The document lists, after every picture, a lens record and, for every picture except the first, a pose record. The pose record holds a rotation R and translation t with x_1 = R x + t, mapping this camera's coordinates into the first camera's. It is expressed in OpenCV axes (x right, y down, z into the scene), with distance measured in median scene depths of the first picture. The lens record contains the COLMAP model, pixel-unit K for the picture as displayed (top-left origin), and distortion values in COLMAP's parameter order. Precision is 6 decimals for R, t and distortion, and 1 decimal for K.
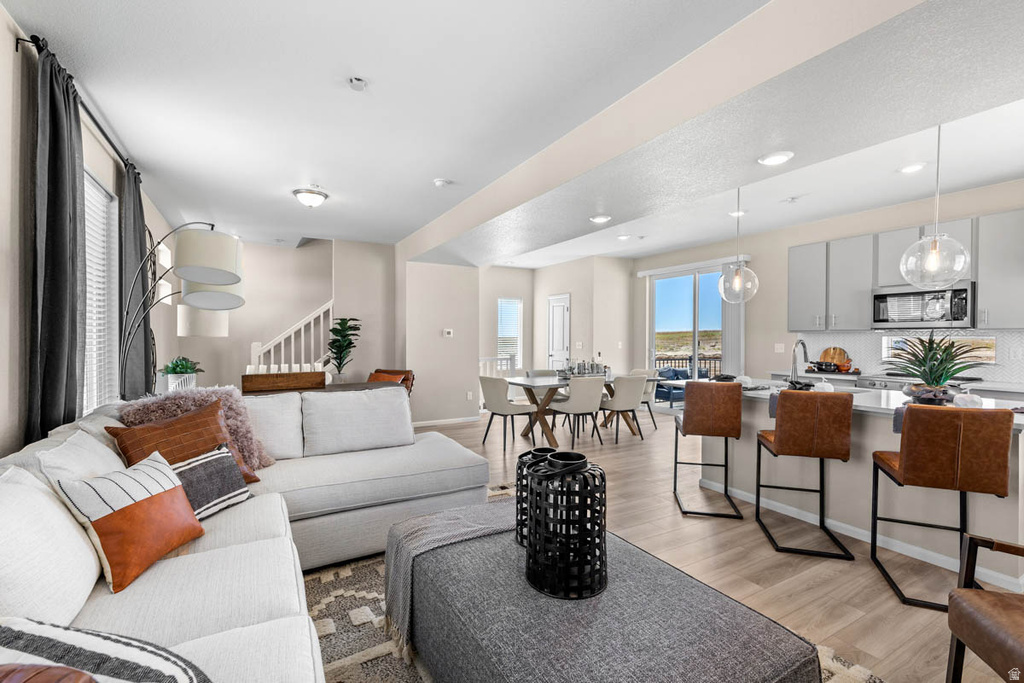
lens RADIAL K [[458.1, 0, 512.2], [0, 458.1, 346.6], [0, 0, 1]] dist [0.009140, -0.001816]
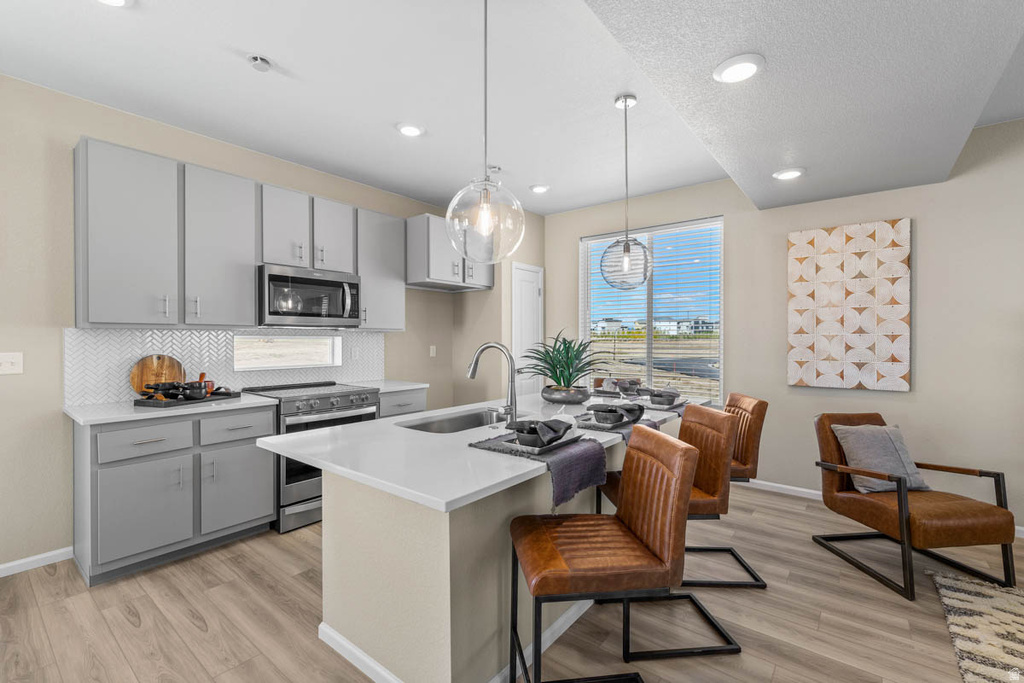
lens RADIAL K [[458.1, 0, 503.6], [0, 458.1, 341.3], [0, 0, 1]] dist [0.009140, -0.001816]
pose [[-0.352456, -0.010919, 0.935765, 0.026862], [0.017685, 0.999676, 0.018326, -0.014885], [-0.935661, 0.023008, -0.352149, 0.683189]]
